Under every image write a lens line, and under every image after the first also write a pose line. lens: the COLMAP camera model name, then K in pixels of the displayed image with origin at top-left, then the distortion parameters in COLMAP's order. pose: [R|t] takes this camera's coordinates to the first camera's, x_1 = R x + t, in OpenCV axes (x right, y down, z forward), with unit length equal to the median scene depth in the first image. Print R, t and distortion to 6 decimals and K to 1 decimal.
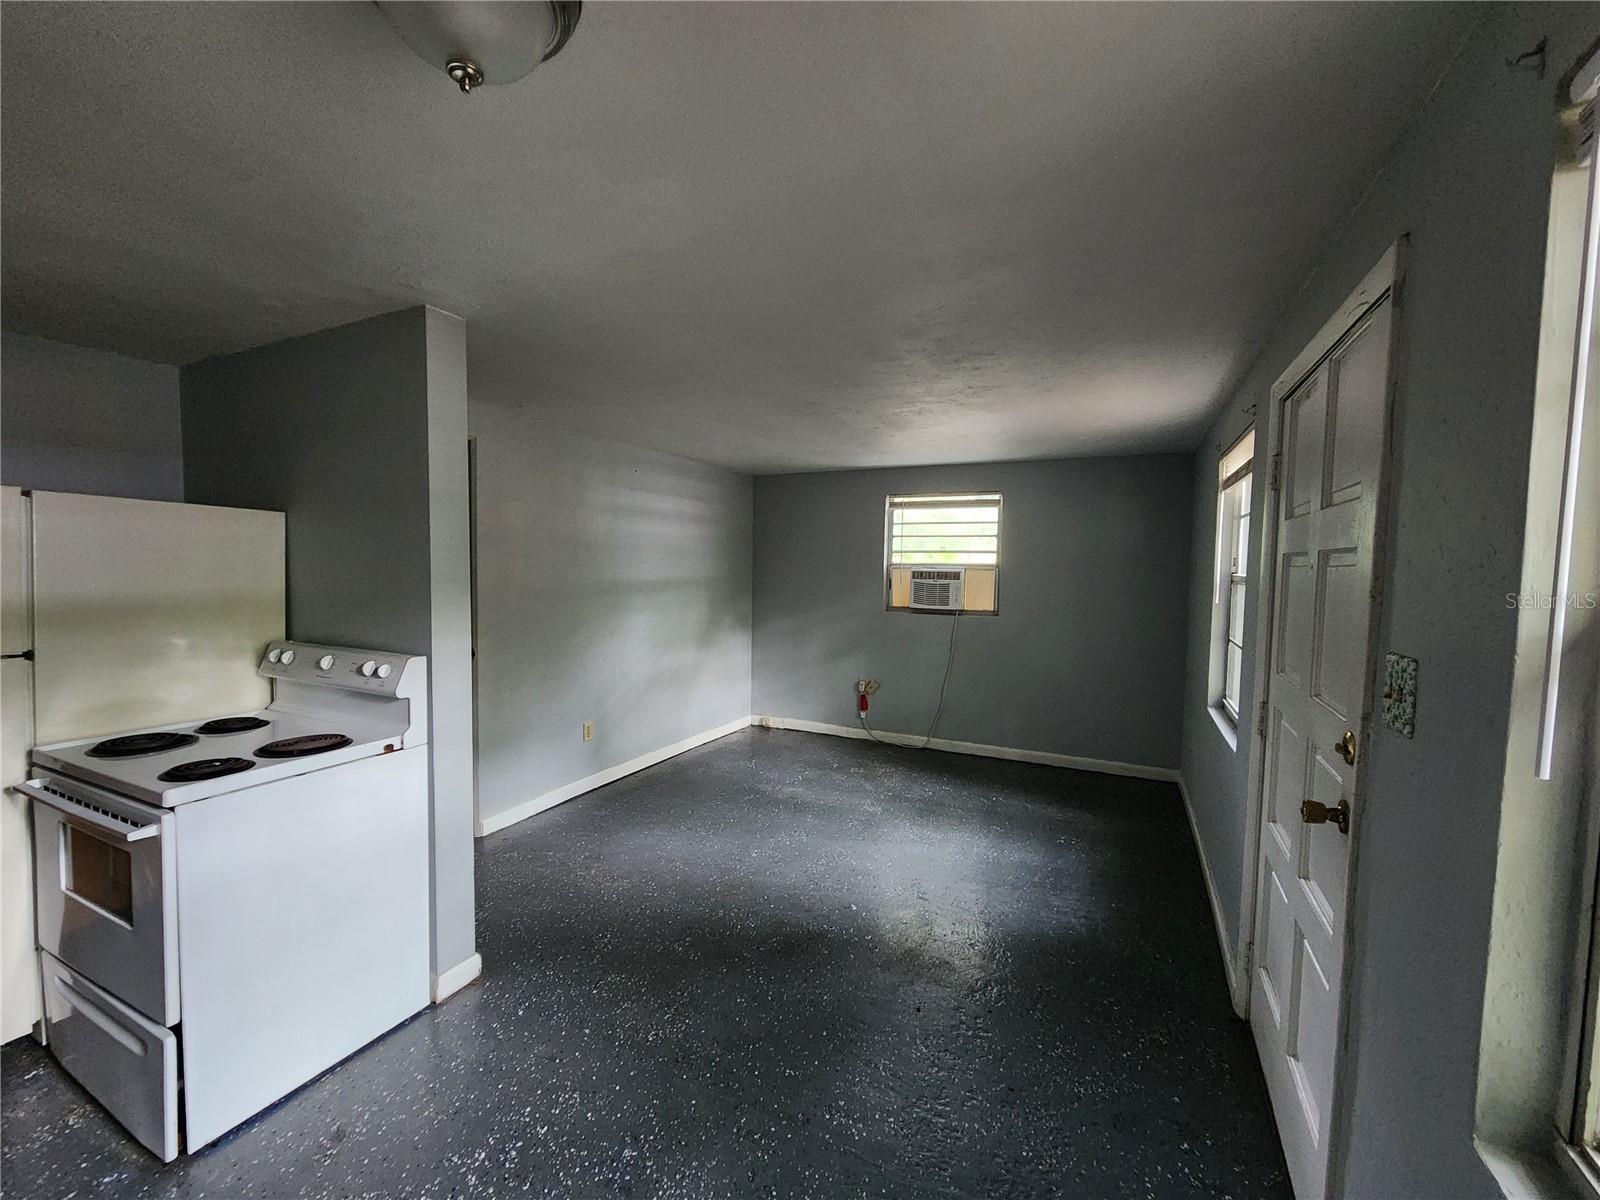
lens RADIAL K [[658.3, 0, 800.0], [0, 658.3, 600.0], [0, 0, 1]] dist [0.003111, -0.003006]
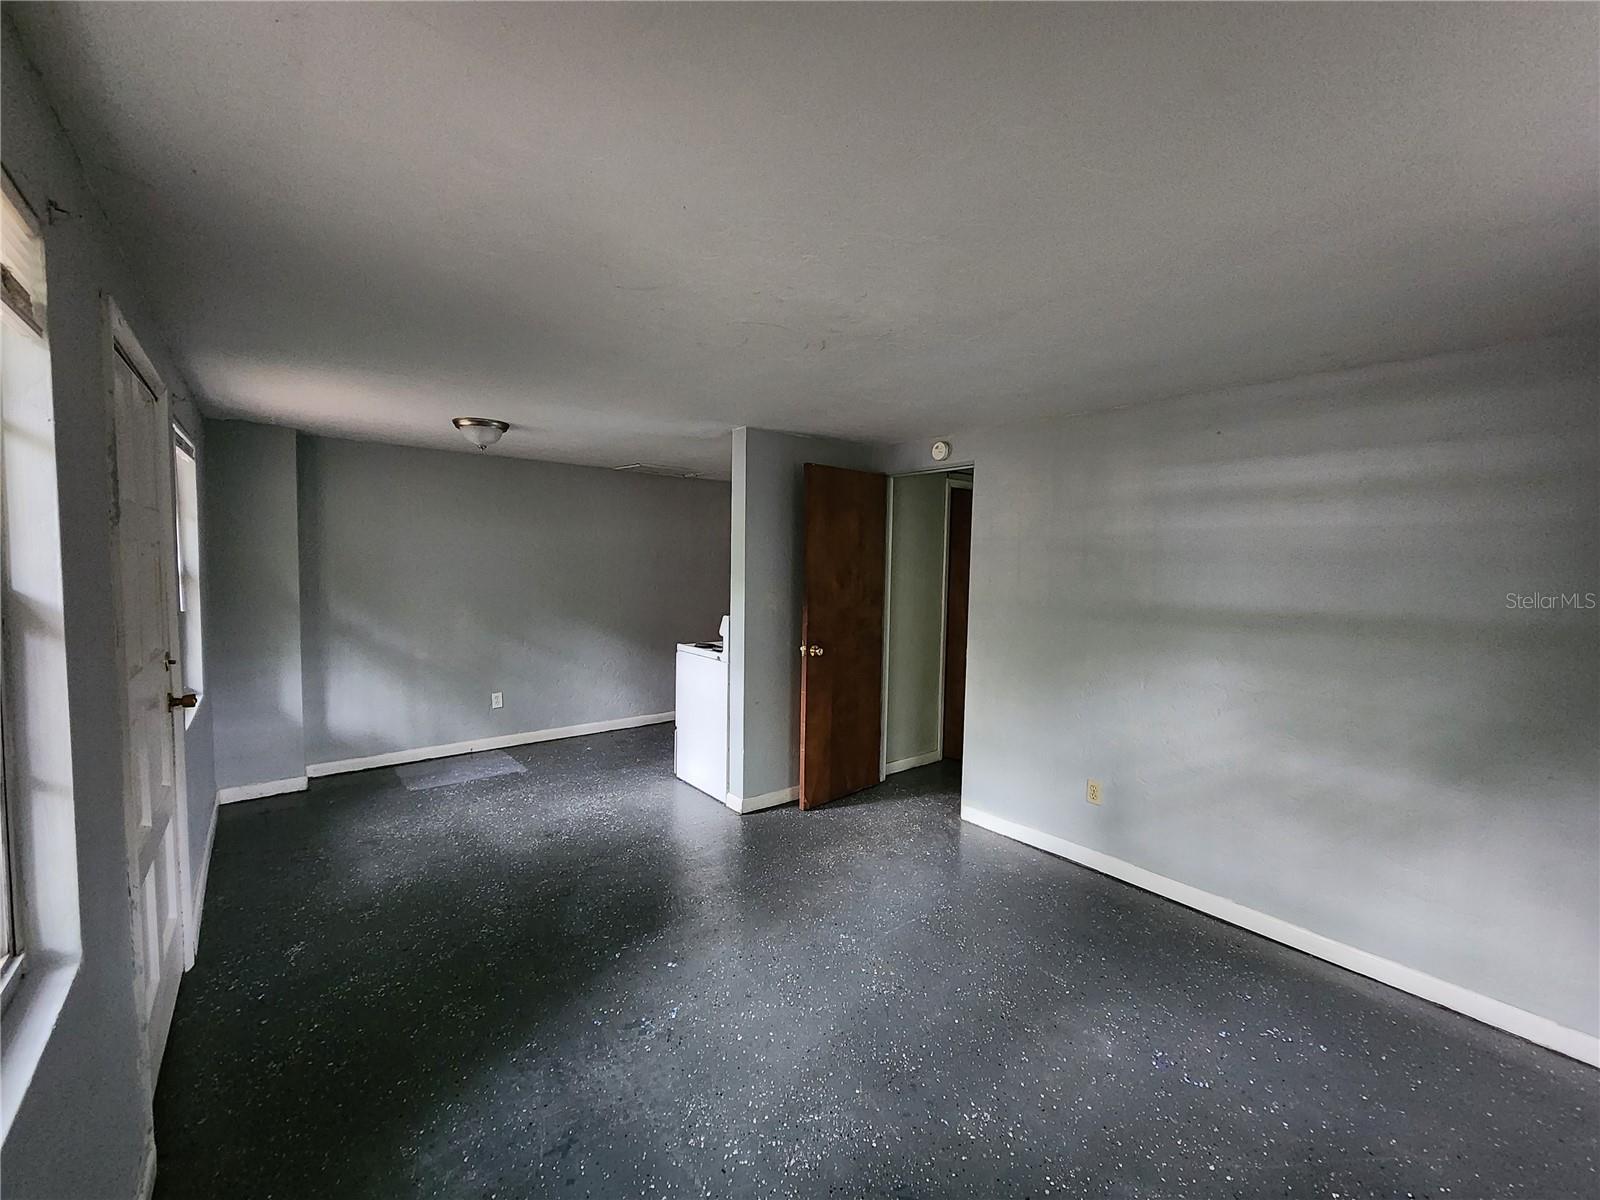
lens RADIAL K [[658.3, 0, 800.0], [0, 658.3, 600.0], [0, 0, 1]] dist [0.003111, -0.003006]
pose [[-0.428660, 0.030551, -0.902949, 0.999945], [-0.077315, 0.994521, 0.070354, -0.104590], [0.900152, 0.099970, -0.423950, 1.897011]]
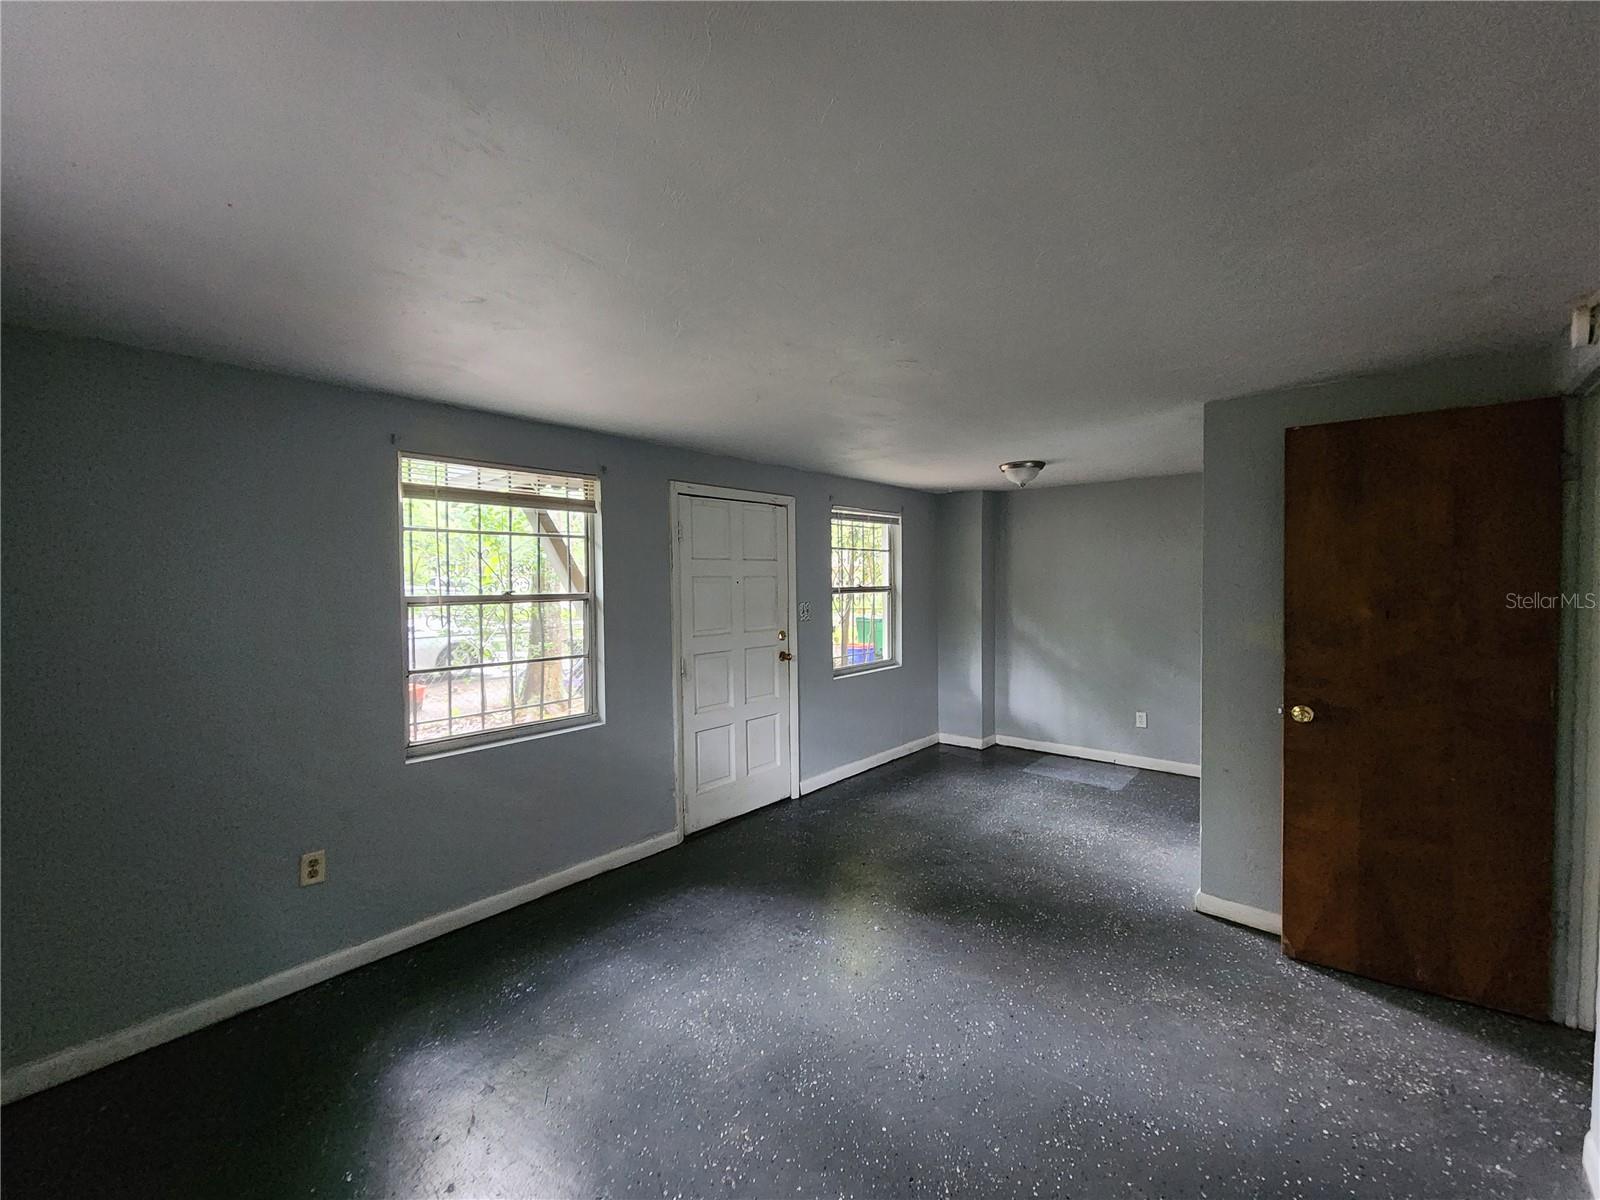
lens RADIAL K [[658.3, 0, 800.0], [0, 658.3, 600.0], [0, 0, 1]] dist [0.003111, -0.003006]
pose [[-0.962430, -0.015391, 0.271093, -0.076570], [0.010345, 0.995589, 0.093250, -0.158575], [-0.271332, 0.092551, -0.958026, 2.501606]]
